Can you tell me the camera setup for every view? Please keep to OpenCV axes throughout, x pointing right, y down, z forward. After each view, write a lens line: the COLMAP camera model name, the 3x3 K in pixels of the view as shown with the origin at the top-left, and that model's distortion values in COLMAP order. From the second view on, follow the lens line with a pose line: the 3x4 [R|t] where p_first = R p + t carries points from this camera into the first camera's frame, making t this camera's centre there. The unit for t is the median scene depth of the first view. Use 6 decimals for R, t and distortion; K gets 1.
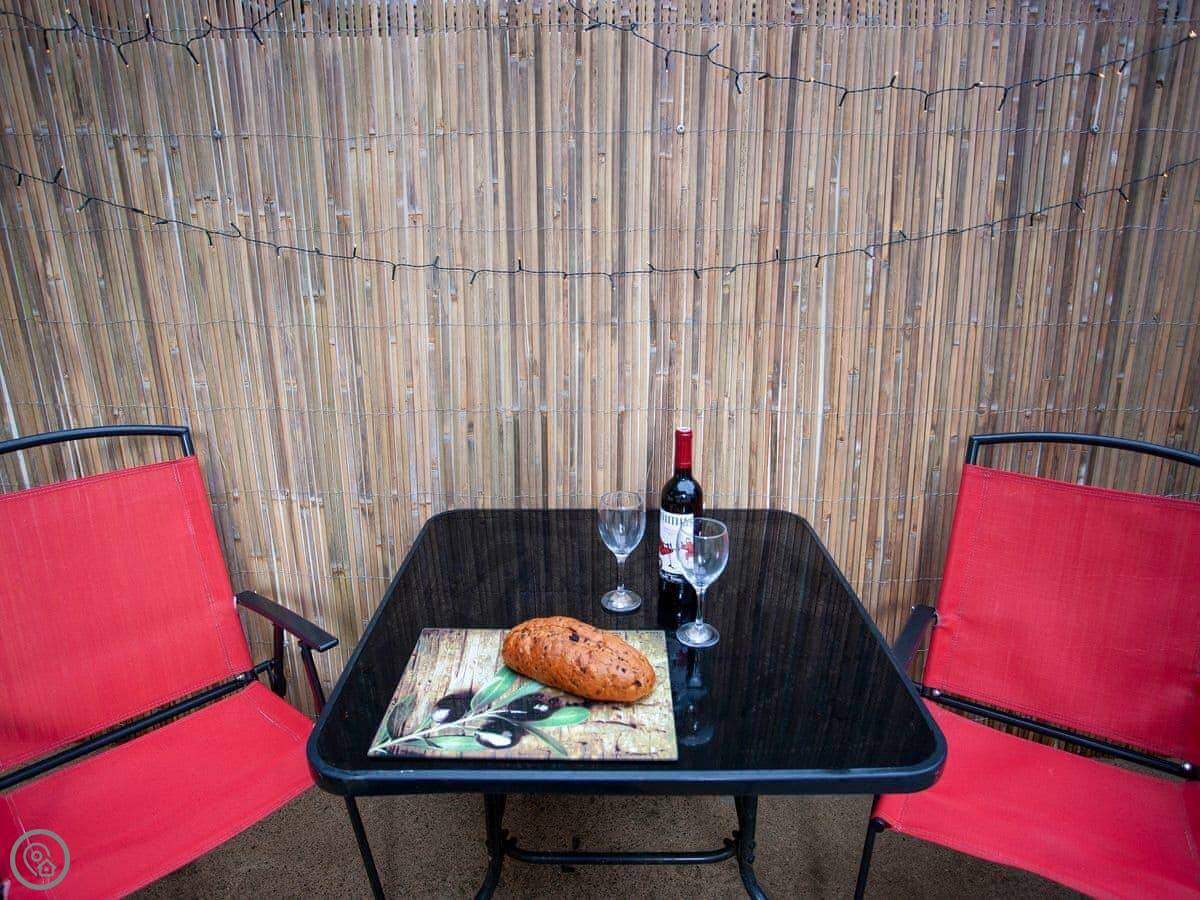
lens RADIAL K [[692.2, 0, 593.6], [0, 692.2, 450.6], [0, 0, 1]] dist [-0.046532, 0.016874]
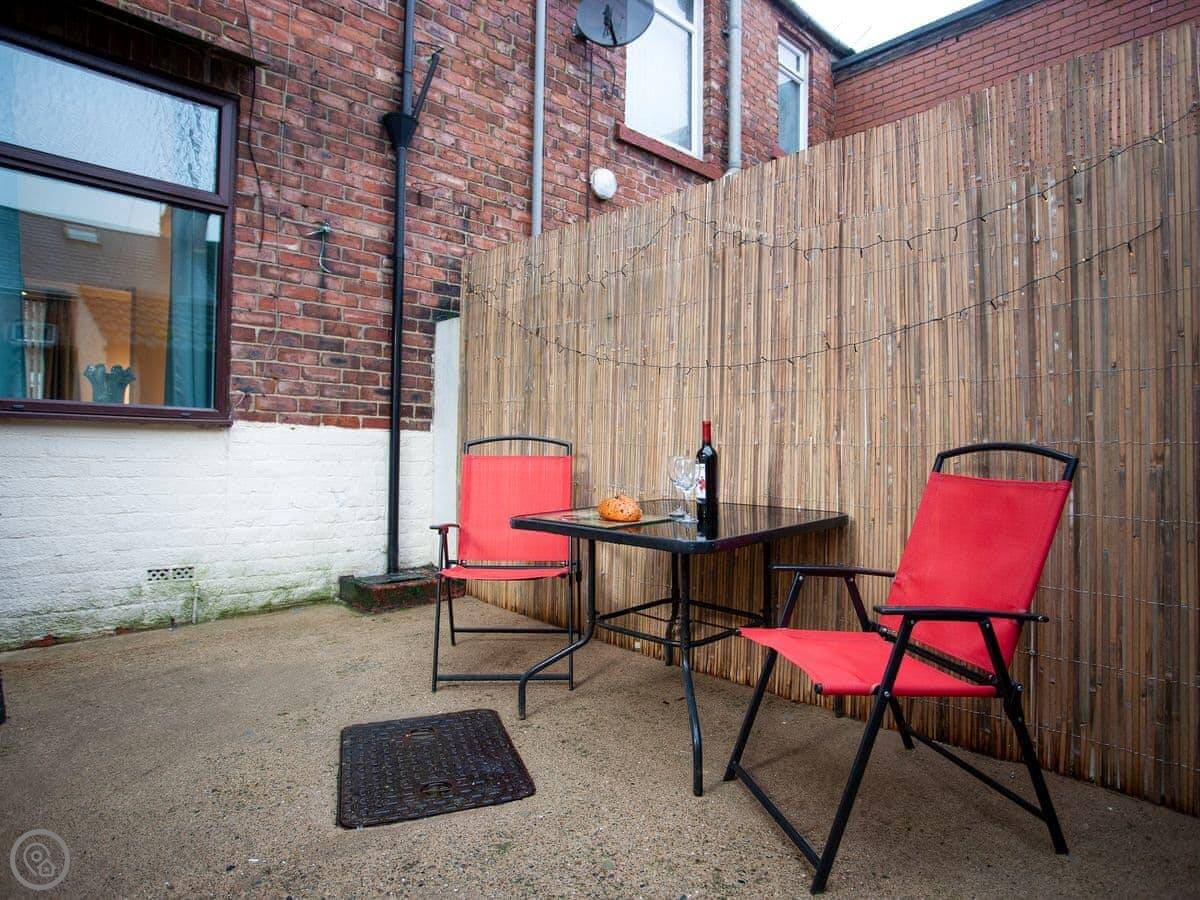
lens RADIAL K [[692.2, 0, 593.6], [0, 692.2, 450.6], [0, 0, 1]] dist [-0.046532, 0.016874]
pose [[0.691790, 0.021373, -0.721782, 1.060188], [-0.218584, 0.958864, -0.181108, 0.376021], [0.688221, 0.283059, 0.668005, -0.422880]]
